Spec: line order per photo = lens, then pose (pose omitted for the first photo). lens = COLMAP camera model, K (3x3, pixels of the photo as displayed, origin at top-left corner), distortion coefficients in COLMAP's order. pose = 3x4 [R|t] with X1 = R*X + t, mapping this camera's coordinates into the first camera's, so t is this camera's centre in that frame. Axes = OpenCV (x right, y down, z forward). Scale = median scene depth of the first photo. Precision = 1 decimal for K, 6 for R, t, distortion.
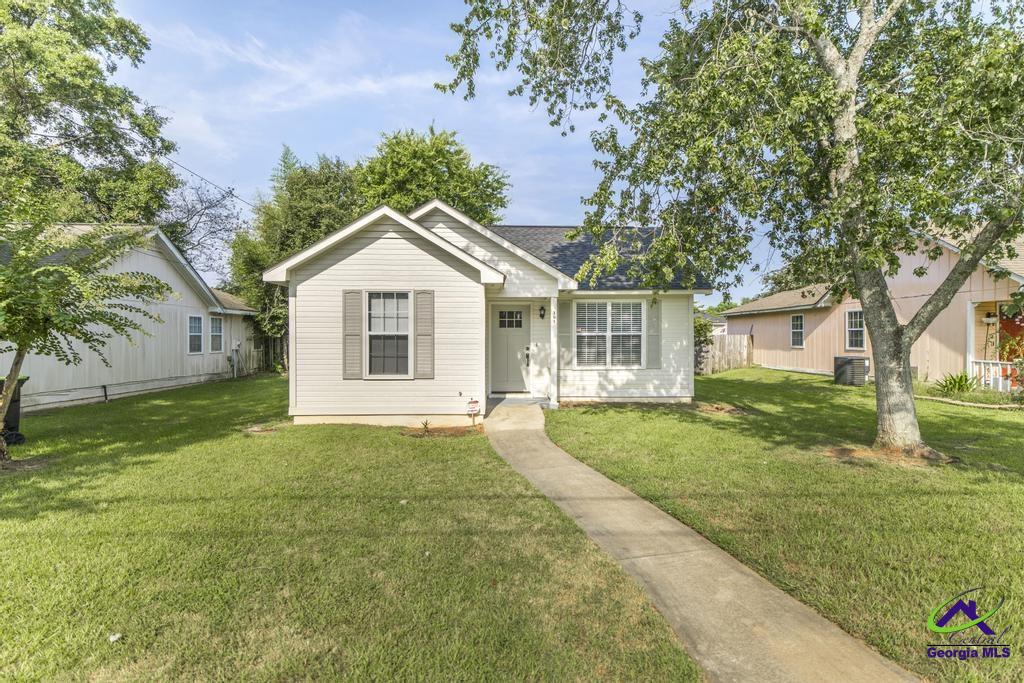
lens RADIAL K [[517.4, 0, 518.1], [0, 517.4, 339.9], [0, 0, 1]] dist [0.002827, -0.000002]
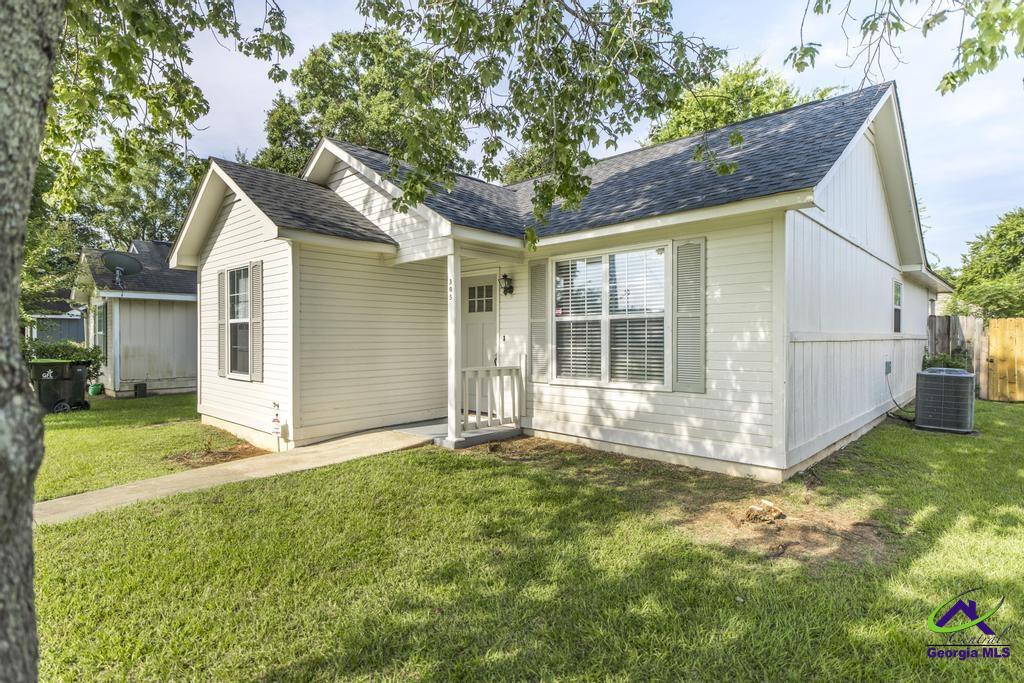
lens RADIAL K [[528.0, 0, 526.8], [0, 528.0, 341.6], [0, 0, 1]] dist [0.028764, 0.000067]
pose [[0.705152, 0.004211, -0.709043, 0.495224], [-0.002562, 0.999991, 0.003391, 0.010718], [0.709051, -0.000574, 0.705157, 0.578745]]
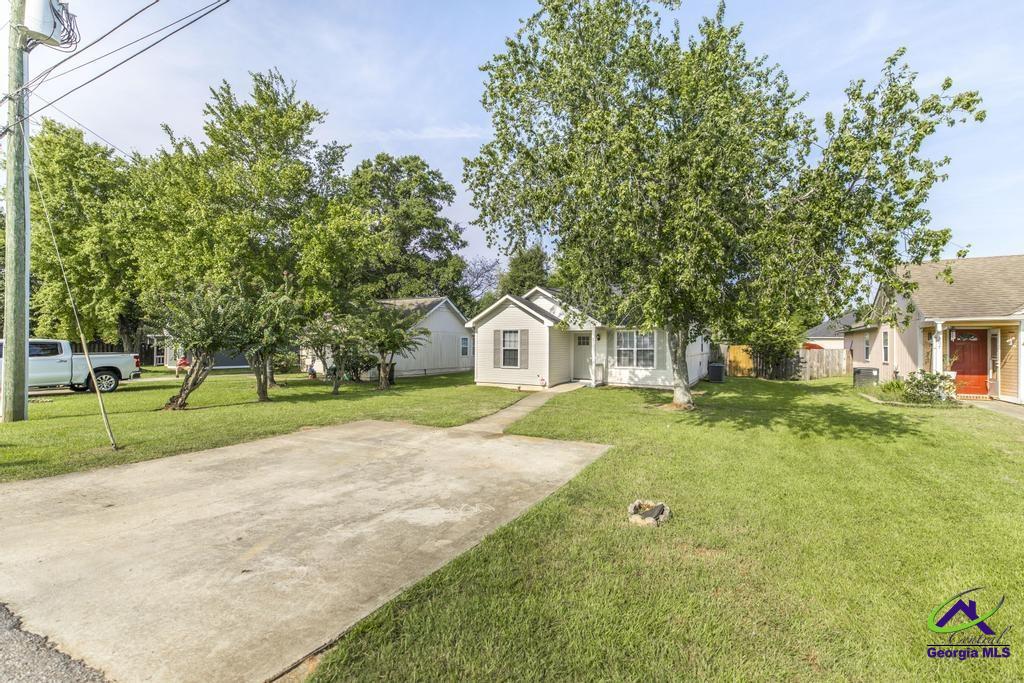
lens RADIAL K [[445.8, 0, 515.8], [0, 445.8, 340.3], [0, 0, 1]] dist [0.001583, -0.000149]
pose [[0.857725, 0.000111, -0.514109, 0.618483], [-0.009371, 0.999837, -0.015419, -0.014258], [0.514023, 0.018043, 0.857586, -0.540334]]
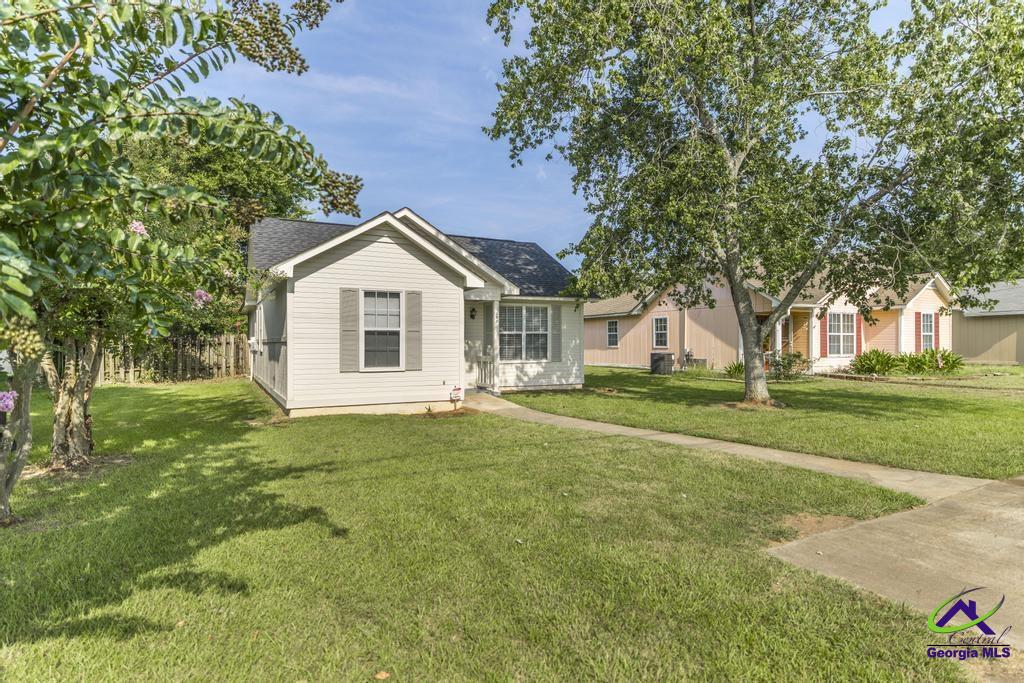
lens RADIAL K [[554.1, 0, 512.0], [0, 554.1, 341.5], [0, 0, 1]] dist [0.000845, -0.000167]
pose [[0.904000, 0.000126, 0.427532, -0.393444], [0.003704, 0.999960, -0.008127, 0.018018], [-0.427516, 0.008930, 0.903964, -0.134653]]
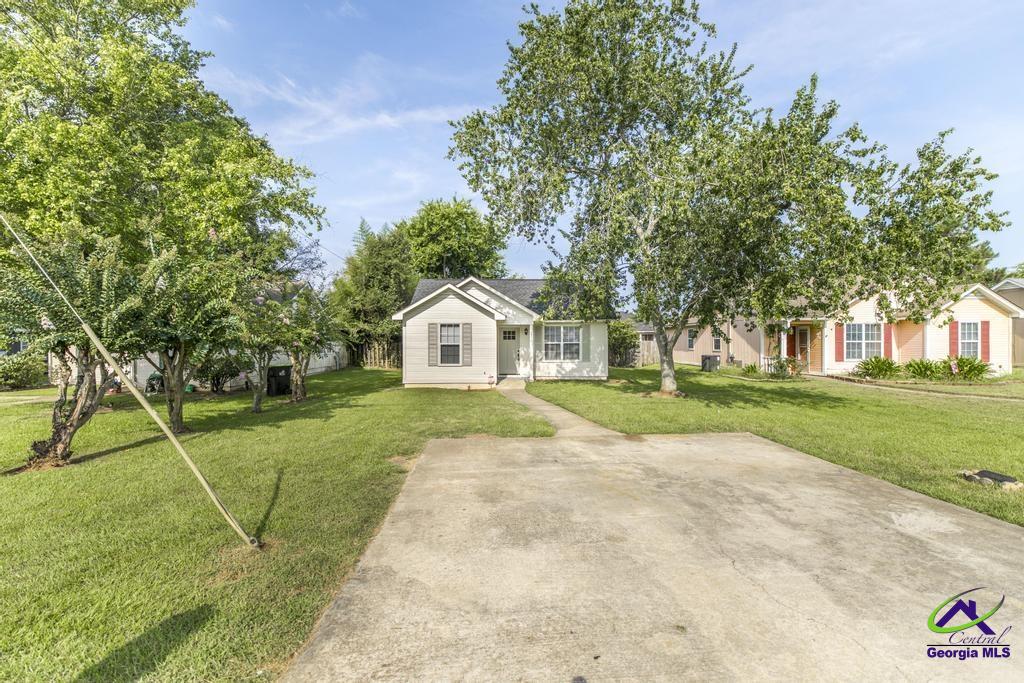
lens RADIAL K [[445.8, 0, 515.8], [0, 445.8, 340.3], [0, 0, 1]] dist [0.001583, -0.000149]
pose [[0.999993, -0.002393, -0.002911, 0.013798], [0.002378, 0.999984, -0.005185, -0.013435], [0.002924, 0.005178, 0.999982, -0.608474]]
